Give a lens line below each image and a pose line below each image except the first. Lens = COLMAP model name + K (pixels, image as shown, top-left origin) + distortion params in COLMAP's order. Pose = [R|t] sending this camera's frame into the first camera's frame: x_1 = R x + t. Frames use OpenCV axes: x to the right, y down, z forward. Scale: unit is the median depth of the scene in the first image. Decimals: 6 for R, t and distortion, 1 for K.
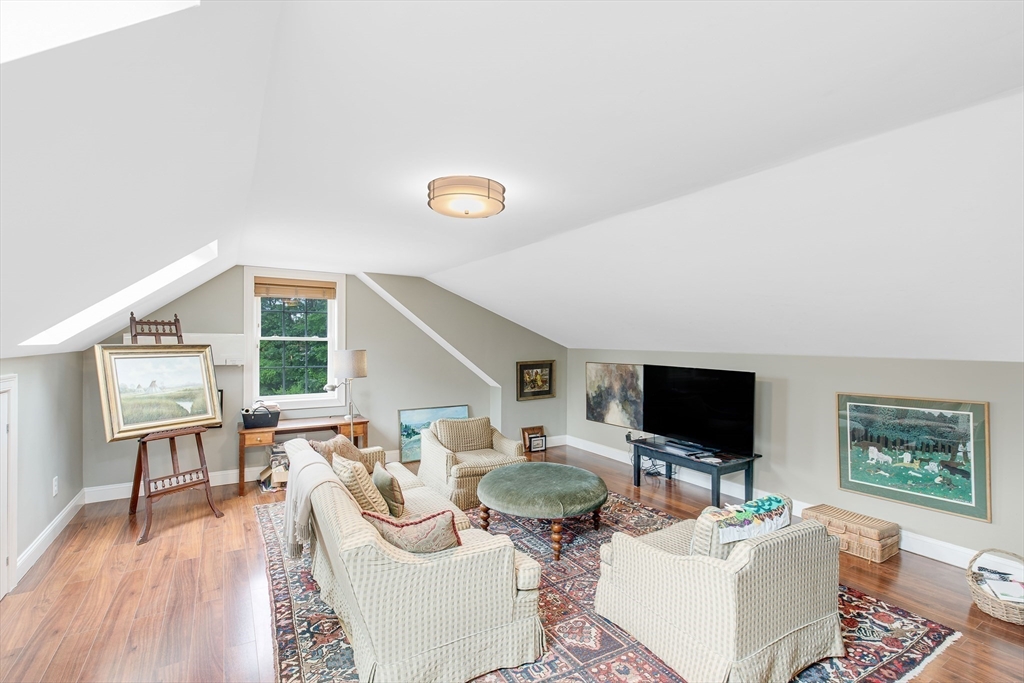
lens RADIAL K [[459.3, 0, 515.5], [0, 459.3, 345.5], [0, 0, 1]] dist [0.000796, 0.000501]
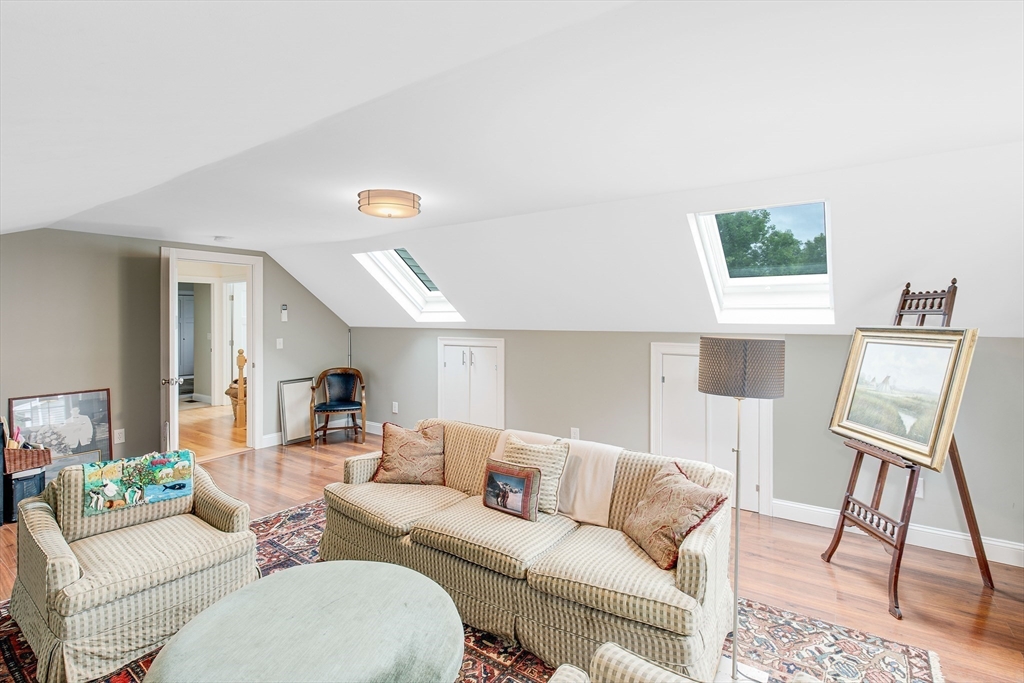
lens RADIAL K [[486.2, 0, 509.7], [0, 486.2, 316.9], [0, 0, 1]] dist [0.000673, 0.000174]
pose [[-0.916858, -0.014004, -0.398968, 0.078193], [-0.015240, 0.999884, -0.000075, -0.008229], [0.398922, 0.006012, -0.916965, 1.471234]]
